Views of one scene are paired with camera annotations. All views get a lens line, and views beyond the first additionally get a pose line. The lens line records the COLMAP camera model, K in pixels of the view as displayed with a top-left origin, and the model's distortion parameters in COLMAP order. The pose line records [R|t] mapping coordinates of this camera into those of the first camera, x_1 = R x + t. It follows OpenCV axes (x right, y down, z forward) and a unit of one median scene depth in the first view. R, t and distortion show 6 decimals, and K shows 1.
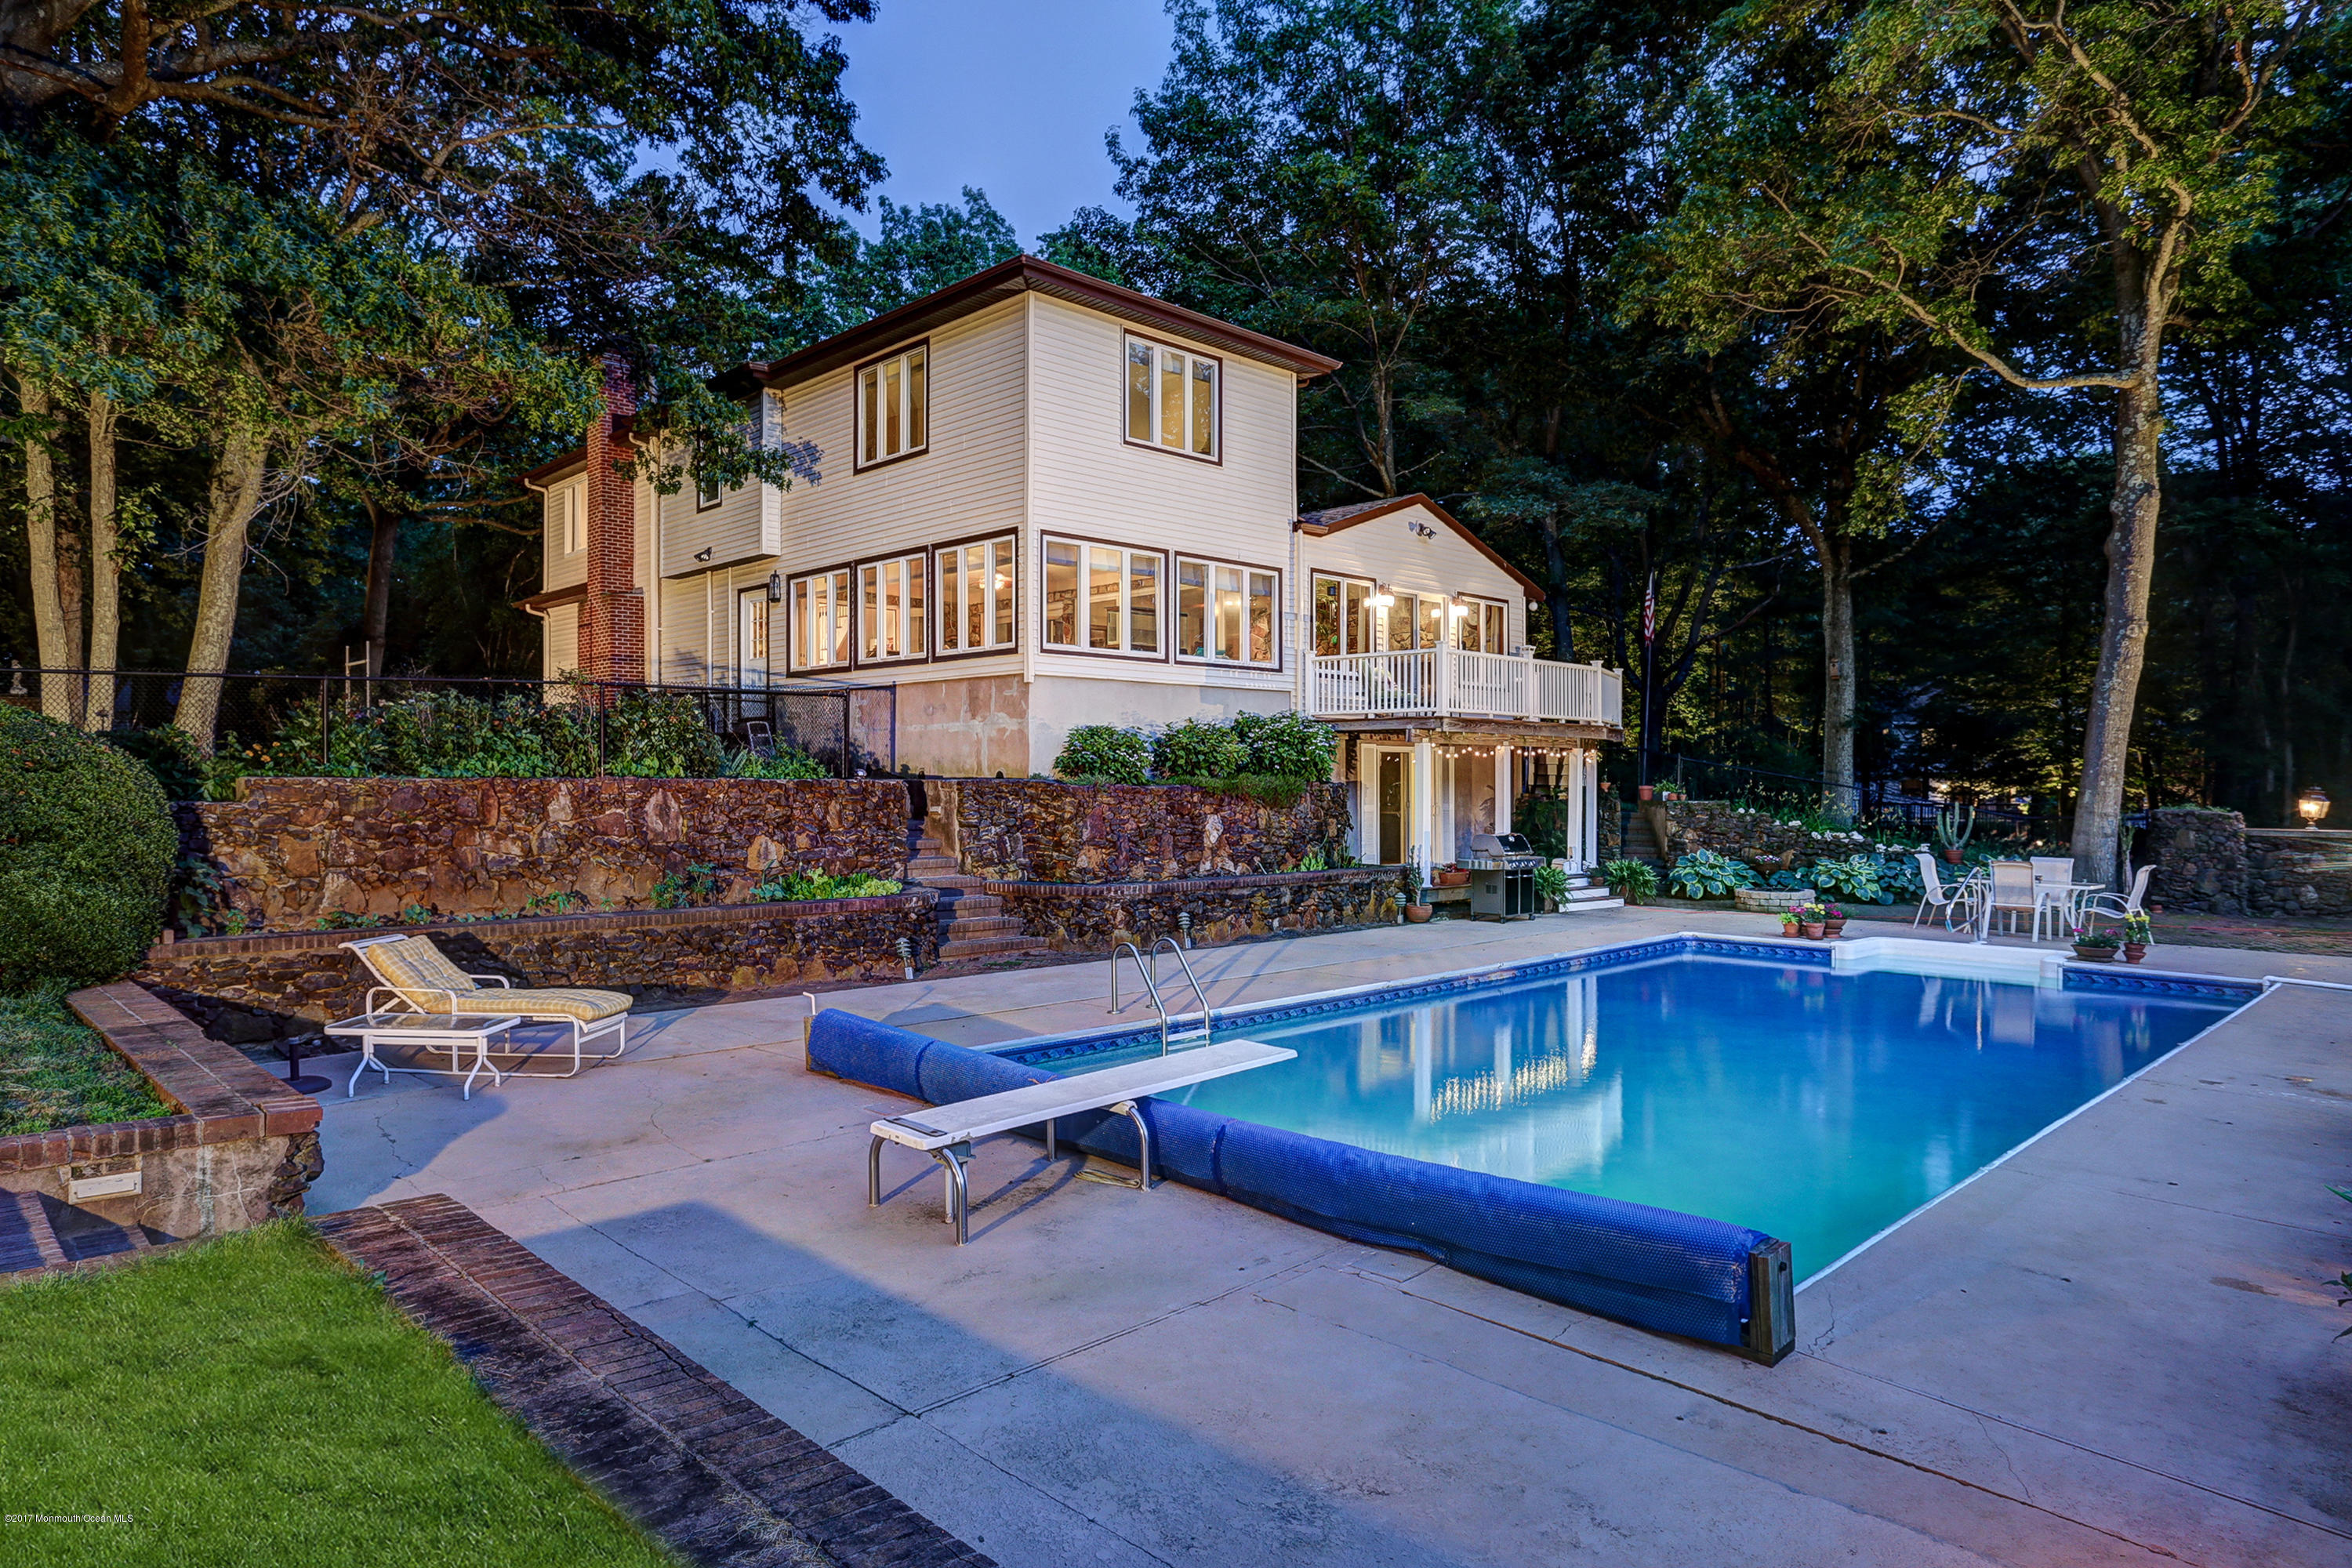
lens RADIAL K [[1483.6, 0, 1176.0], [0, 1483.6, 784.0], [0, 0, 1]] dist [-0.059387, 0.040705]
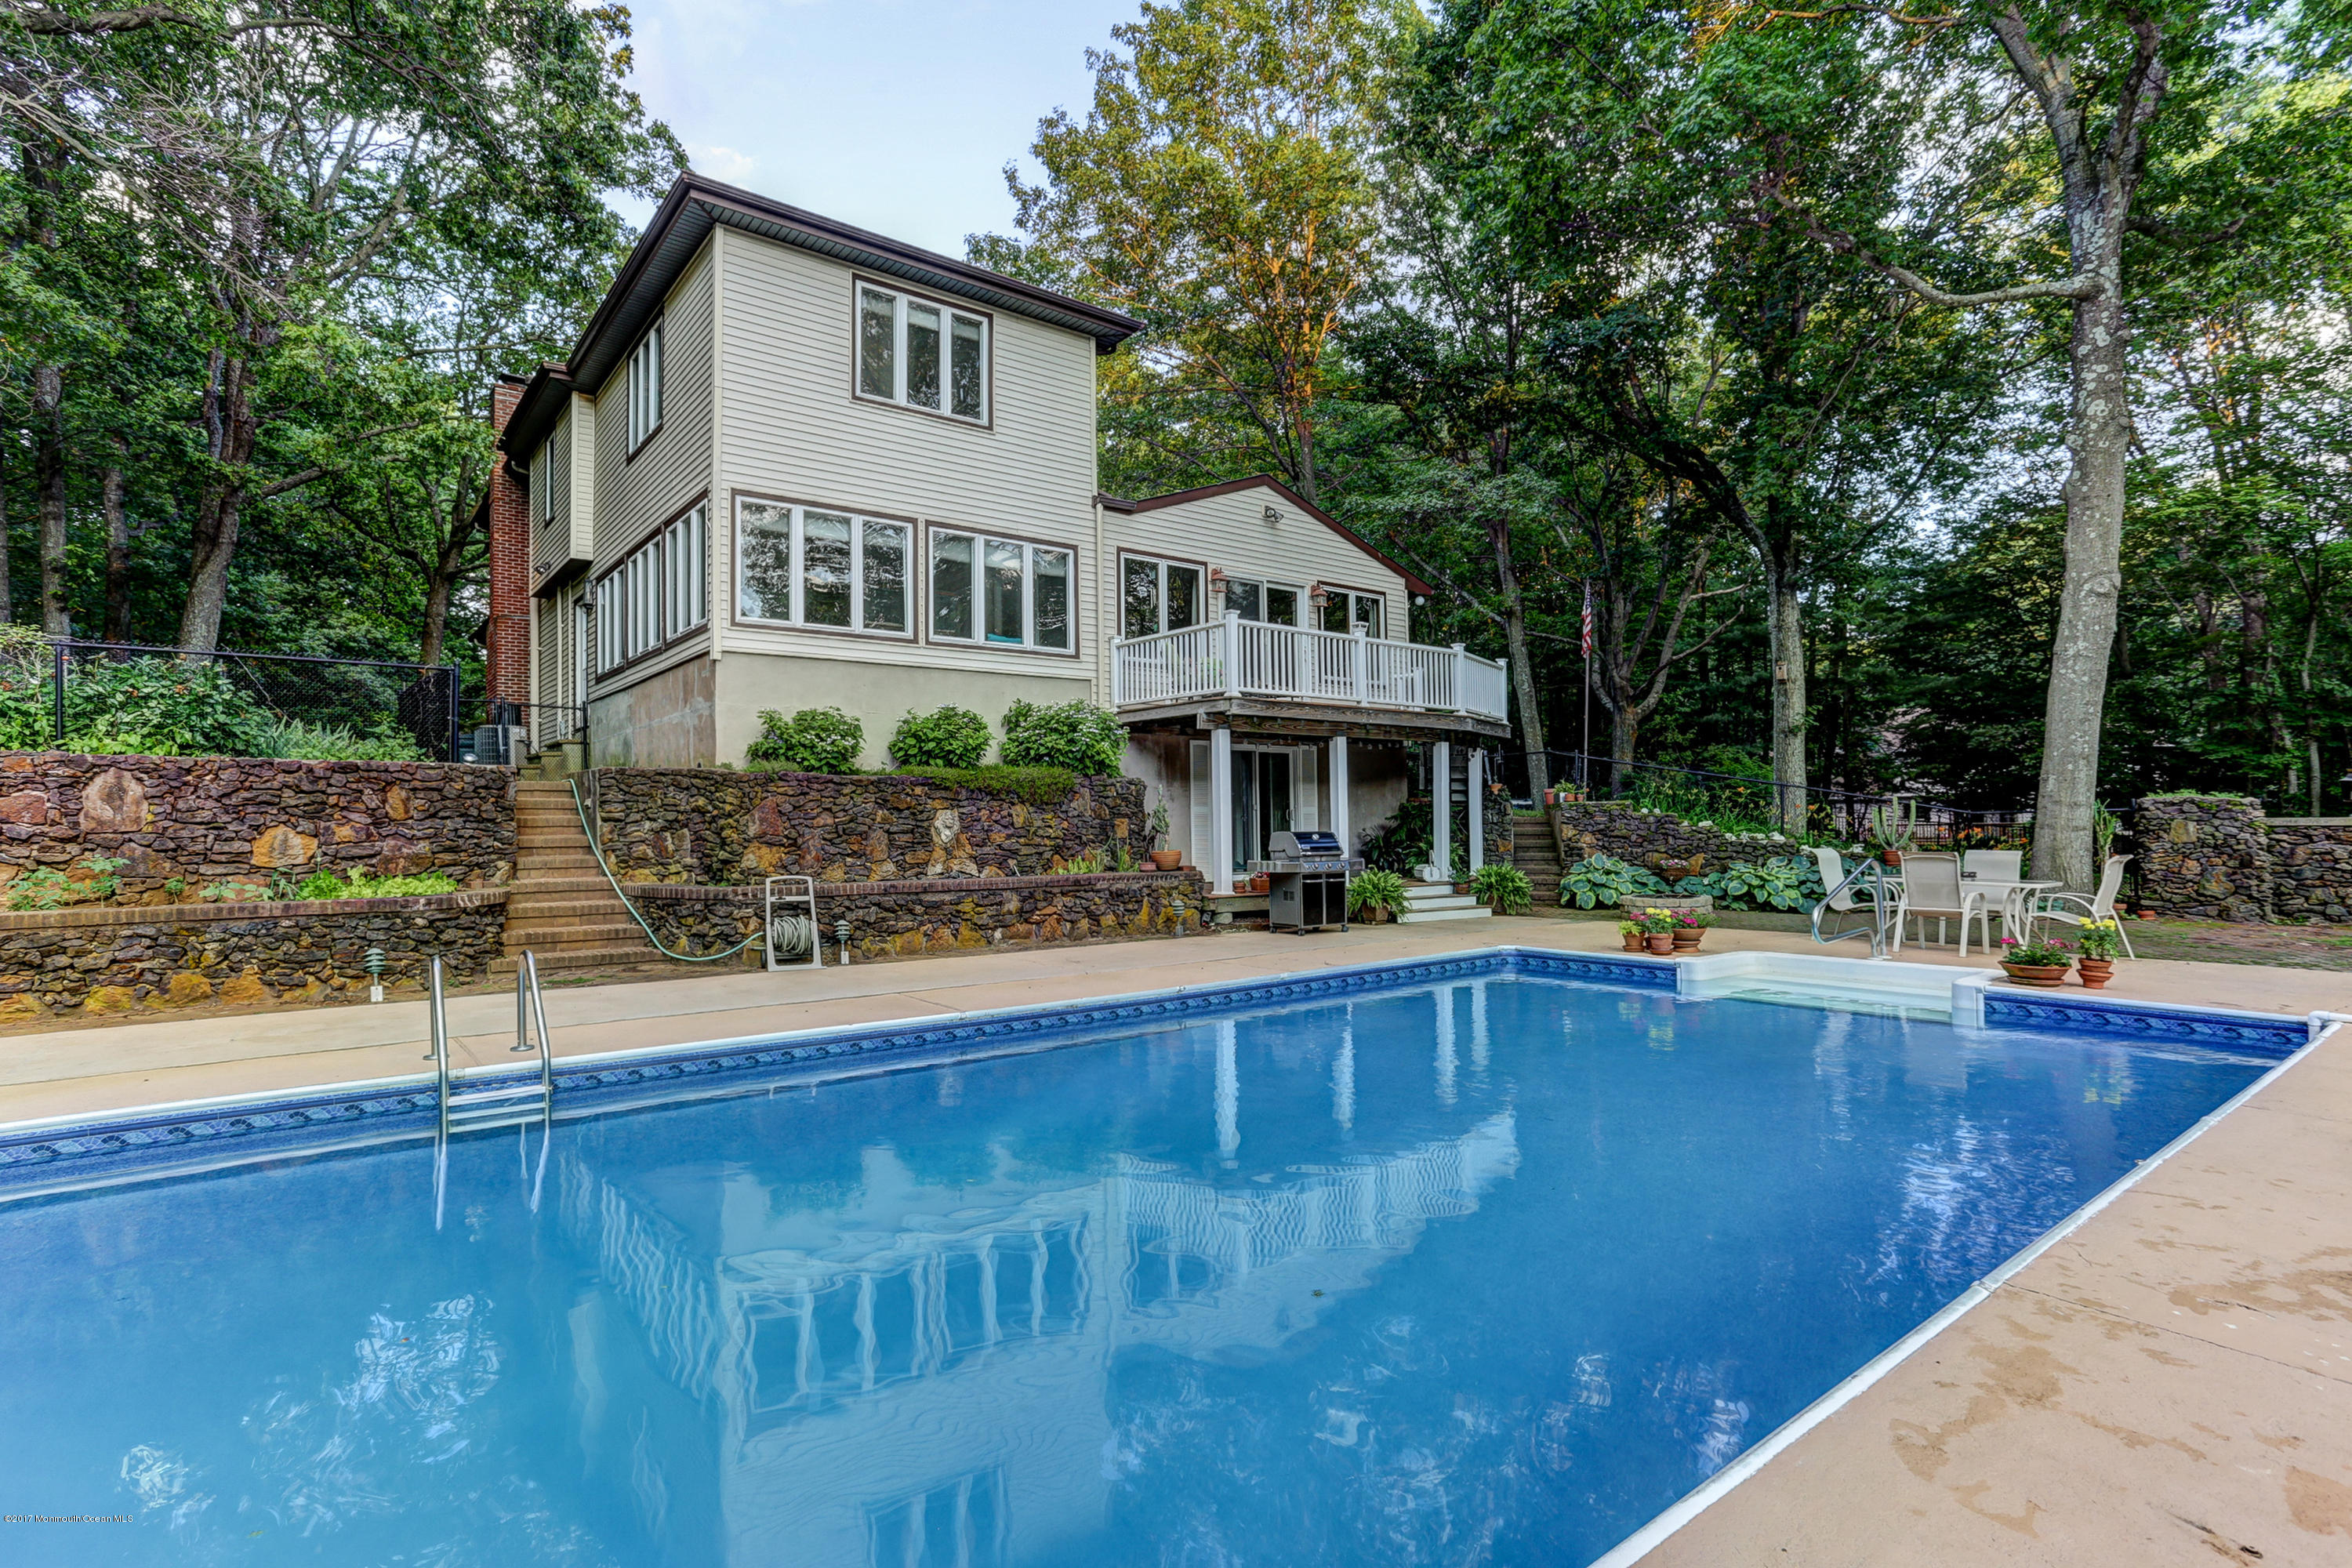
lens RADIAL K [[1178.3, 0, 1176.0], [0, 1178.3, 784.0], [0, 0, 1]] dist [-0.057695, 0.038708]
pose [[0.992435, -0.018149, -0.121426, 0.246299], [0.013339, 0.999098, -0.040304, 0.035456], [0.122048, 0.038380, 0.991782, 0.334320]]
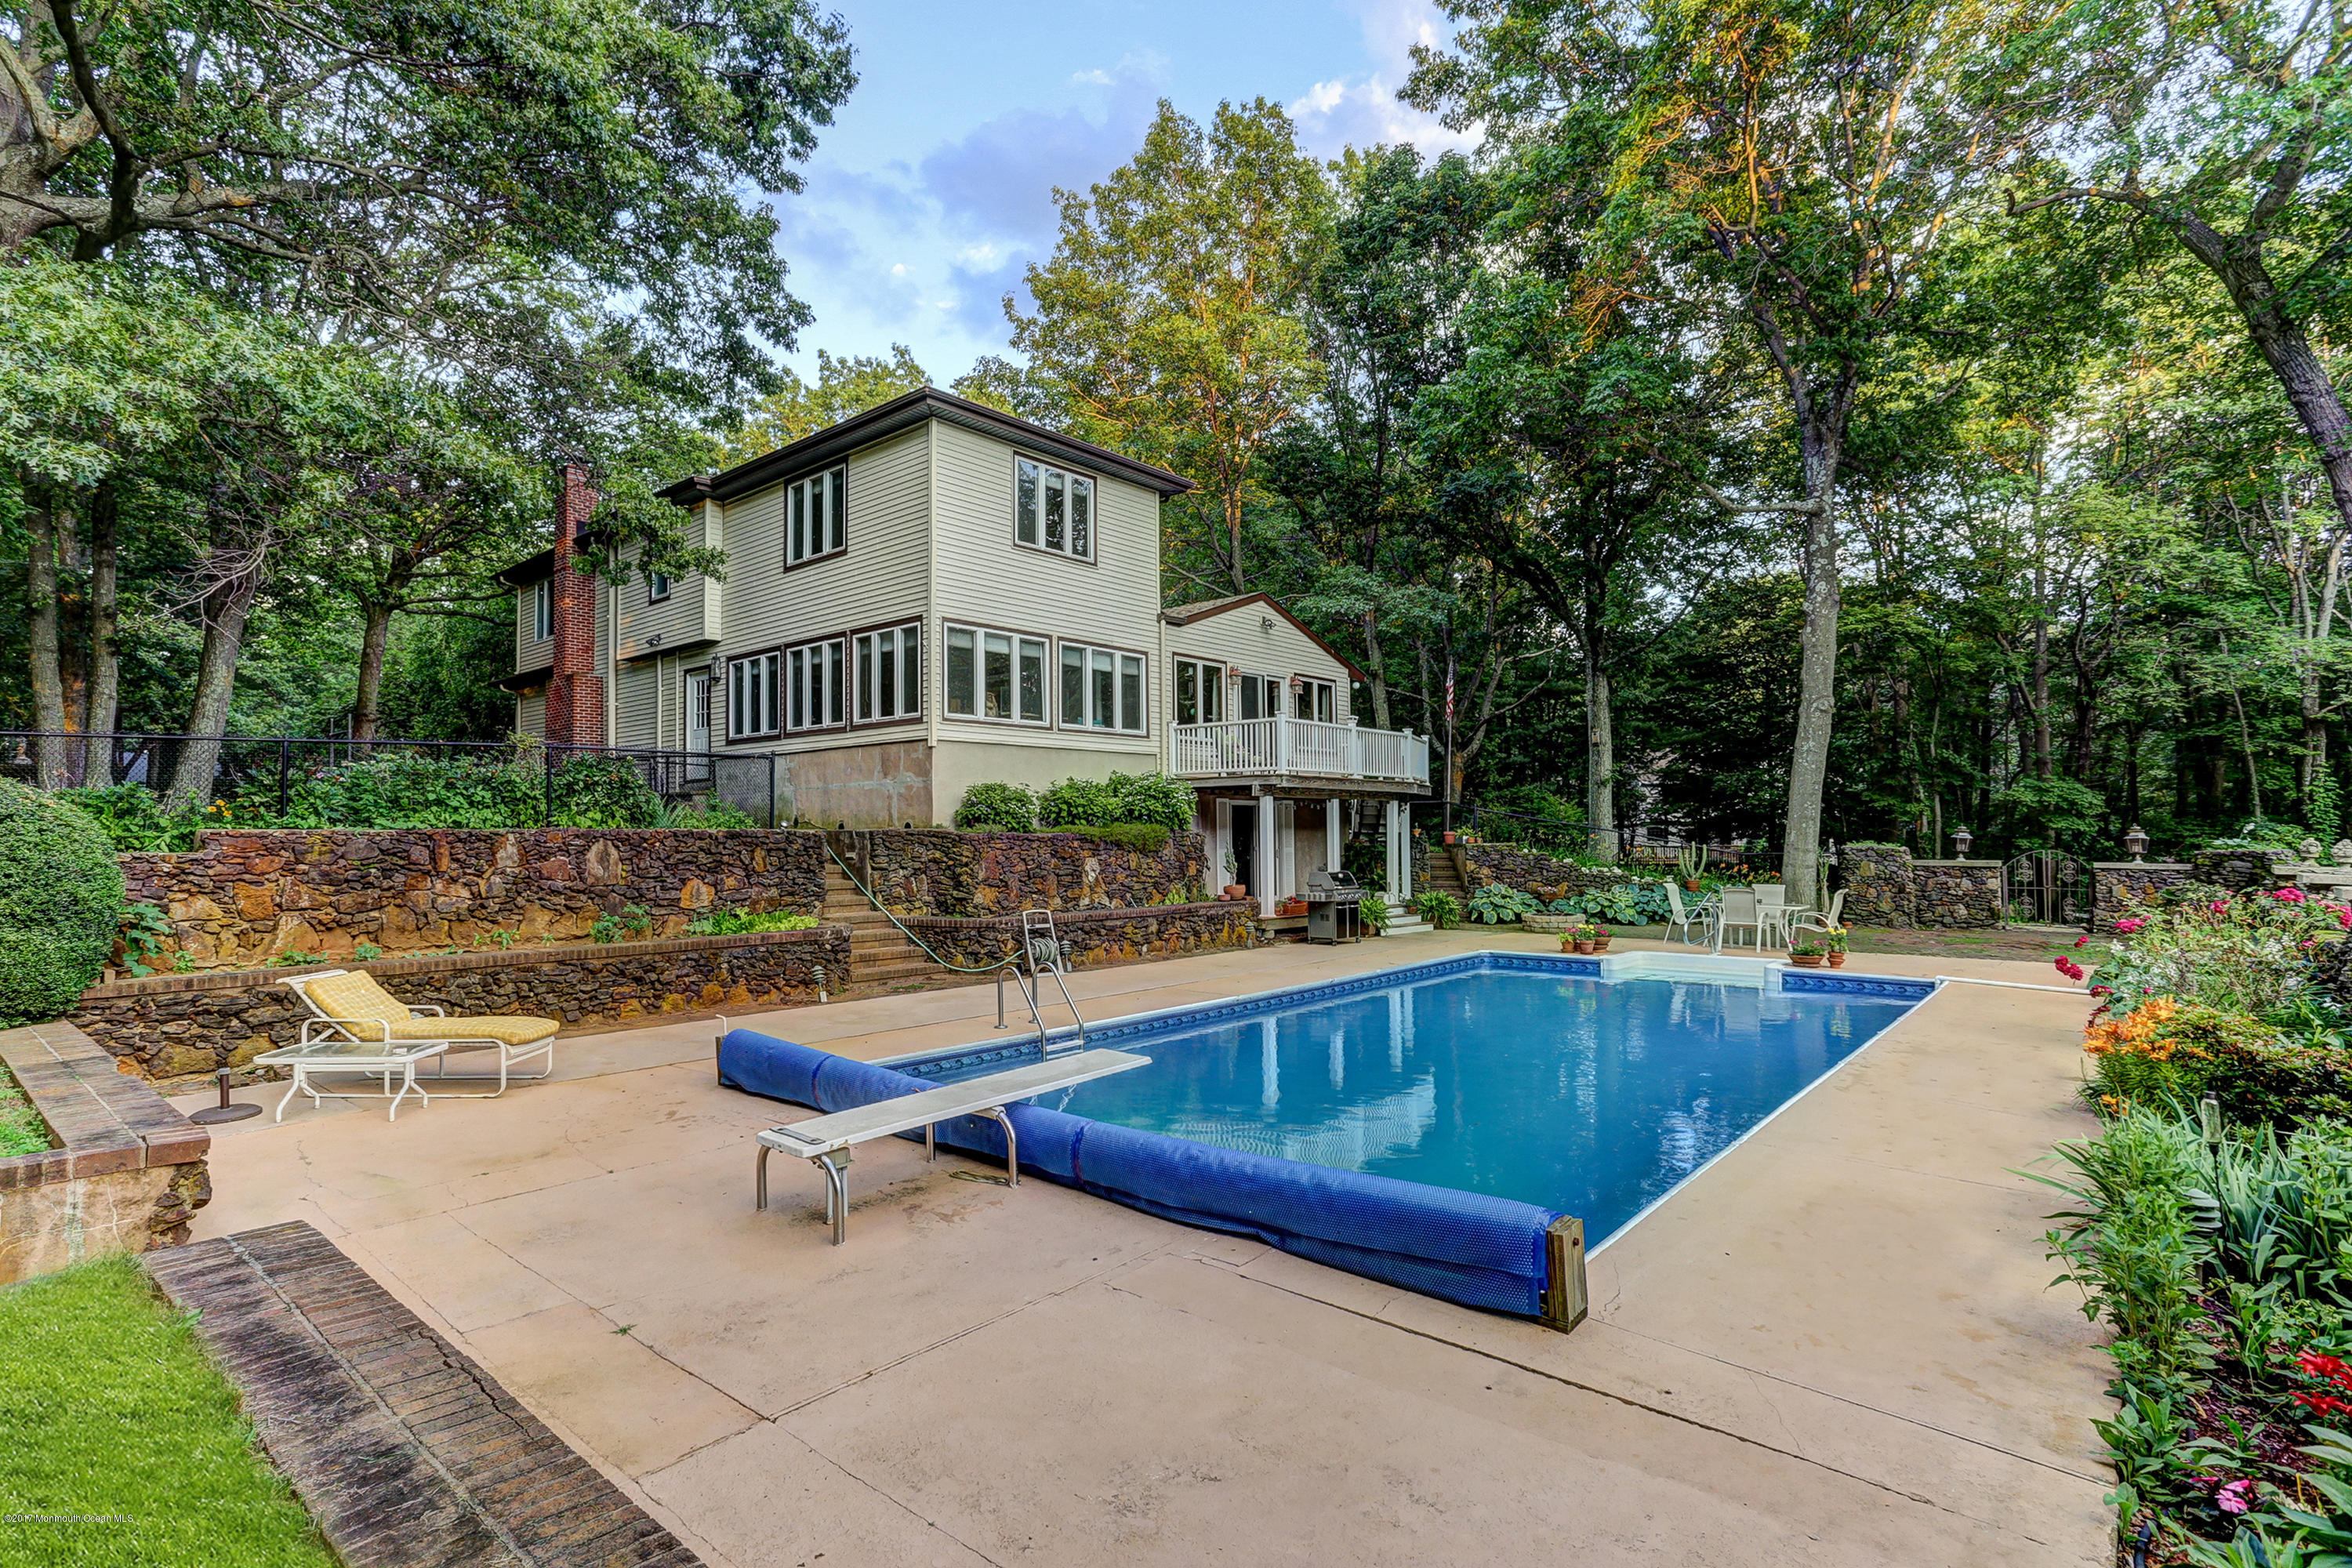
lens RADIAL K [[1210.4, 0, 1181.7], [0, 1210.4, 787.9], [0, 0, 1]] dist [-0.067506, 0.043944]
pose [[0.995871, -0.006969, 0.090506, 0.010314], [0.010727, 0.999098, -0.041099, 0.005333], [-0.090138, 0.041900, 0.995047, 0.031175]]
